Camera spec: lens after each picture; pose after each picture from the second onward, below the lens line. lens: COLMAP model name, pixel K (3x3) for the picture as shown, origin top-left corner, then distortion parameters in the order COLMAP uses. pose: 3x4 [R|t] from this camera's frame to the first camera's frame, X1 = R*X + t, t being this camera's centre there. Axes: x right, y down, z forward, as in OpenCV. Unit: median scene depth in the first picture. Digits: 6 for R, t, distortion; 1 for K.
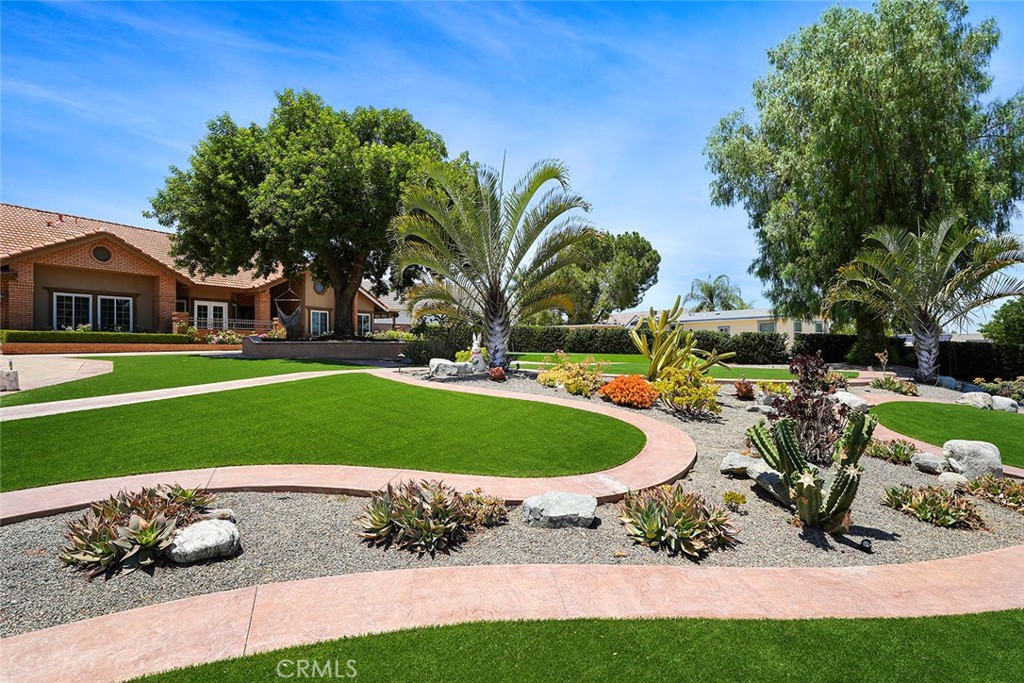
lens RADIAL K [[442.4, 0, 519.5], [0, 442.4, 367.1], [0, 0, 1]] dist [0.001425, 0.000019]
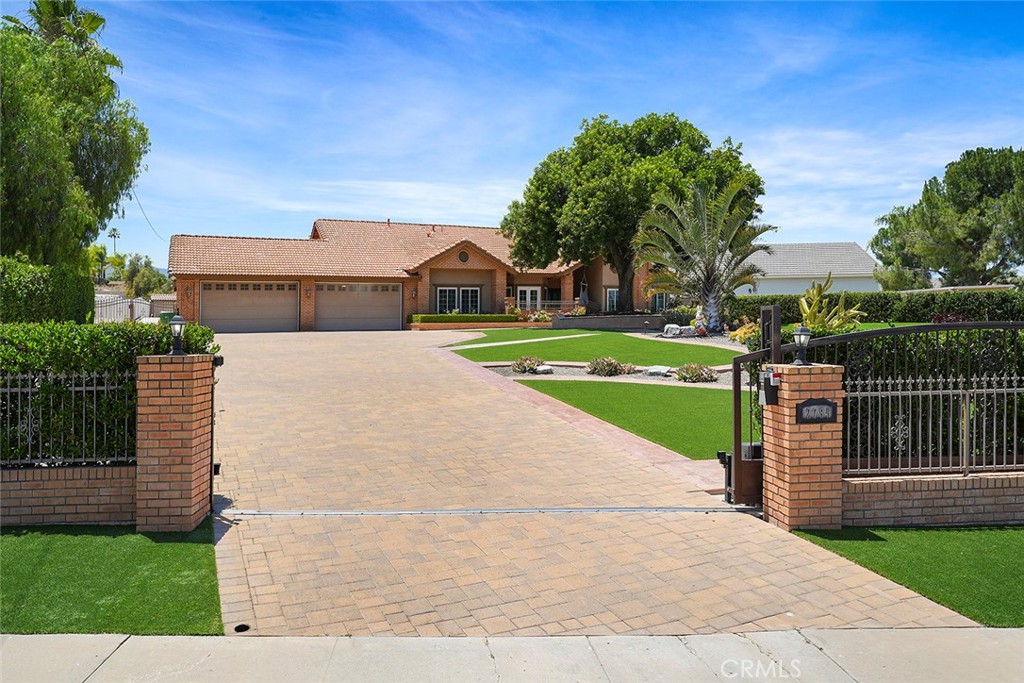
lens RADIAL K [[673.0, 0, 512.0], [0, 673.0, 341.5], [0, 0, 1]] dist [-0.002629, -0.001334]
pose [[0.816852, -0.006487, -0.576811, 0.407429], [-0.010557, 0.999601, -0.026192, 0.061925], [0.576751, 0.027484, 0.816458, -0.661805]]
